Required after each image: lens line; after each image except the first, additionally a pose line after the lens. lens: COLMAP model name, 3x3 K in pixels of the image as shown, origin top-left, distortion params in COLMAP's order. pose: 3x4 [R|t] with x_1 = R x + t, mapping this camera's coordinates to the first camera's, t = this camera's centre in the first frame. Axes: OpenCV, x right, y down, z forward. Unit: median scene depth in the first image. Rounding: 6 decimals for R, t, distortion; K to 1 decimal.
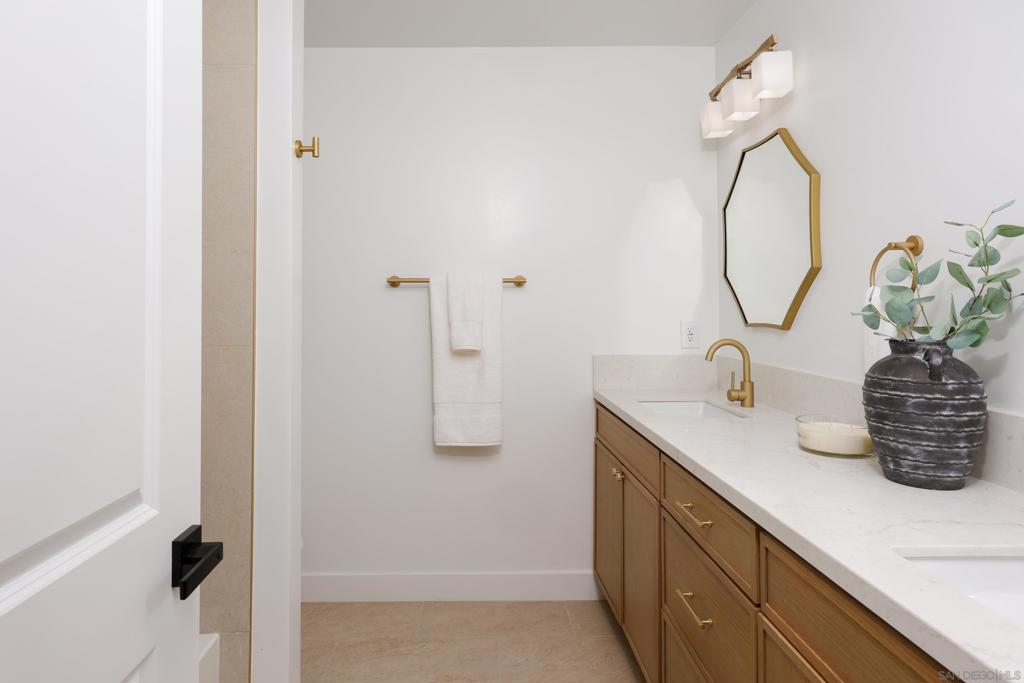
lens RADIAL K [[623.3, 0, 510.2], [0, 623.3, 301.2], [0, 0, 1]] dist [-0.001953, 0.000286]
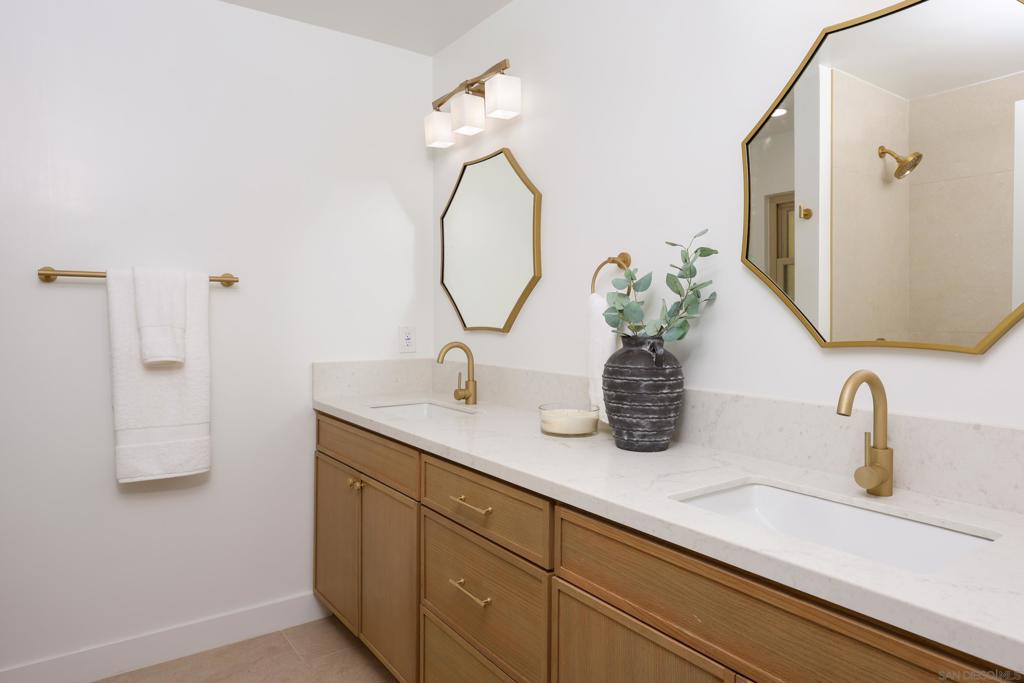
lens RADIAL K [[627.3, 0, 512.0], [0, 627.3, 341.5], [0, 0, 1]] dist [0.000291, 0.000528]
pose [[0.824119, -0.017652, 0.566141, -0.200468], [-0.007424, 0.999092, 0.041958, 0.016780], [-0.566368, -0.038781, 0.823240, 0.078693]]
